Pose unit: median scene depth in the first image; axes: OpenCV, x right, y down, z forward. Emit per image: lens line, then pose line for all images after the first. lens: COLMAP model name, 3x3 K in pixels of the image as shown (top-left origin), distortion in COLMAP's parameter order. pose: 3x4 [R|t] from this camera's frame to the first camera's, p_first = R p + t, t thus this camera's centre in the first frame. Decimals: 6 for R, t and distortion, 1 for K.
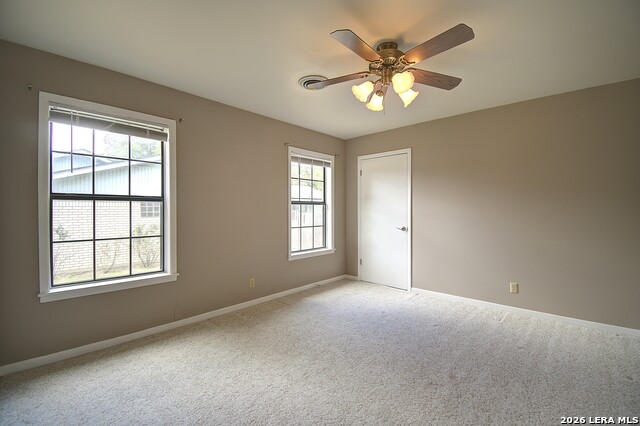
lens RADIAL K [[283.3, 0, 320.4], [0, 283.3, 208.4], [0, 0, 1]] dist [0.034482, -0.000069]
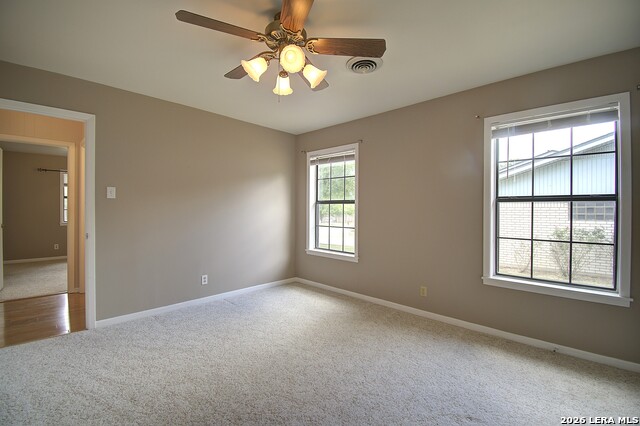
lens RADIAL K [[281.7, 0, 320.0], [0, 281.7, 213.0], [0, 0, 1]] dist [0.000210, -0.000274]
pose [[-0.015050, 0.011916, -0.999816, 0.554924], [-0.001980, 0.999927, 0.011947, 0.004167], [0.999885, 0.002159, -0.015026, 0.583998]]
